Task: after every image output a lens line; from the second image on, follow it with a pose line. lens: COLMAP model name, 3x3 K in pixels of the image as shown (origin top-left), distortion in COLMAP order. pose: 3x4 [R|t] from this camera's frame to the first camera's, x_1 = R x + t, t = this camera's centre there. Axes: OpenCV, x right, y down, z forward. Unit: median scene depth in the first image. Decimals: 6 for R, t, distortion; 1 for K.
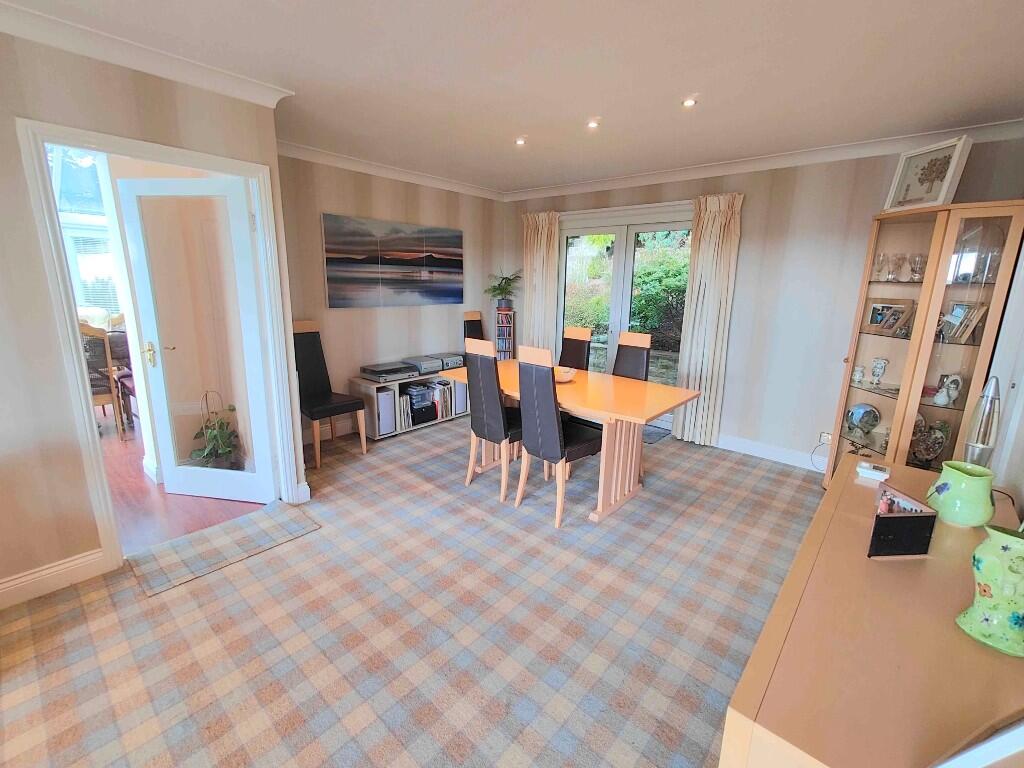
lens RADIAL K [[447.6, 0, 509.0], [0, 447.6, 381.2], [0, 0, 1]] dist [0.000594, -0.000002]
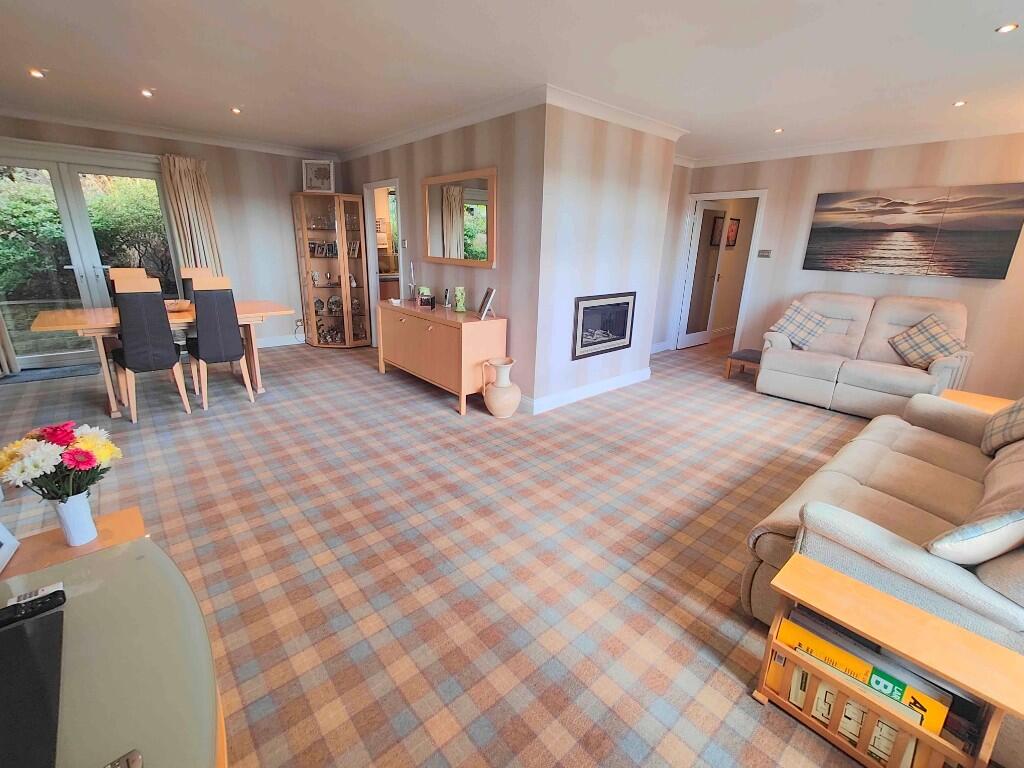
lens RADIAL K [[447.6, 0, 510.7], [0, 447.6, 382.3], [0, 0, 1]] dist [0.000594, -0.000002]
pose [[0.130016, -0.309674, 0.941912, -1.145364], [0.192394, 0.939799, 0.282423, 0.017757], [-0.972667, 0.144499, 0.181768, -0.083581]]
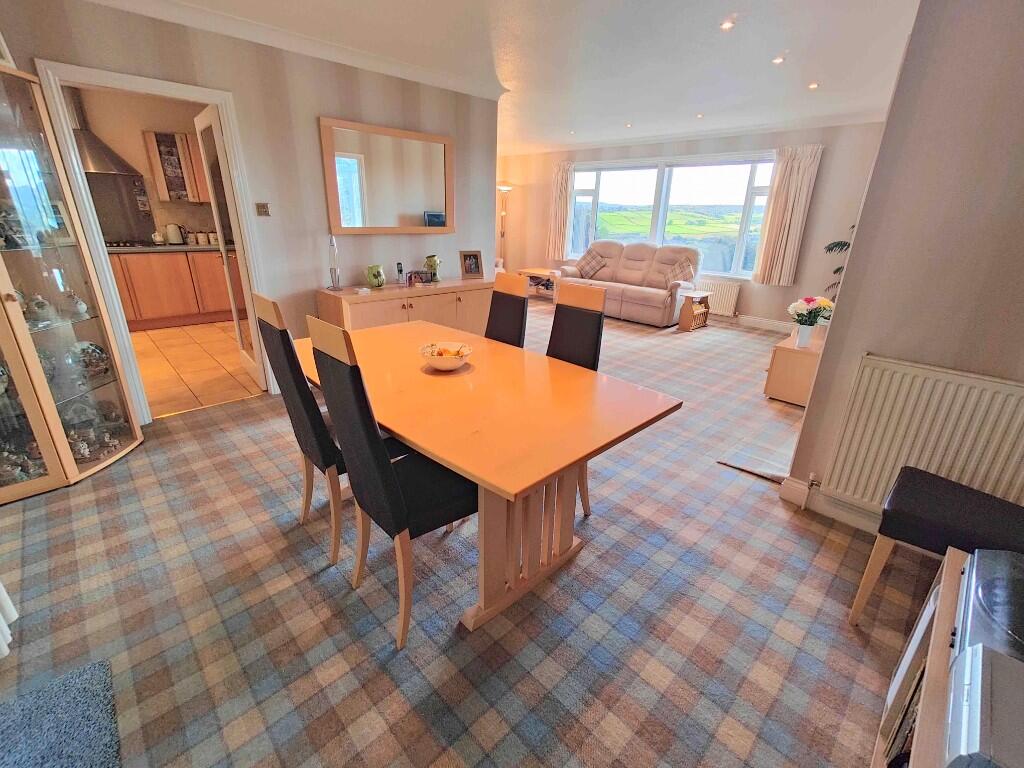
lens RADIAL K [[447.6, 0, 515.7], [0, 447.6, 380.6], [0, 0, 1]] dist [0.000594, -0.000002]
pose [[-0.995947, -0.070014, 0.056461, -0.009885], [-0.028430, 0.840606, 0.540901, -0.357213], [-0.085332, 0.537104, -0.839189, 1.748497]]
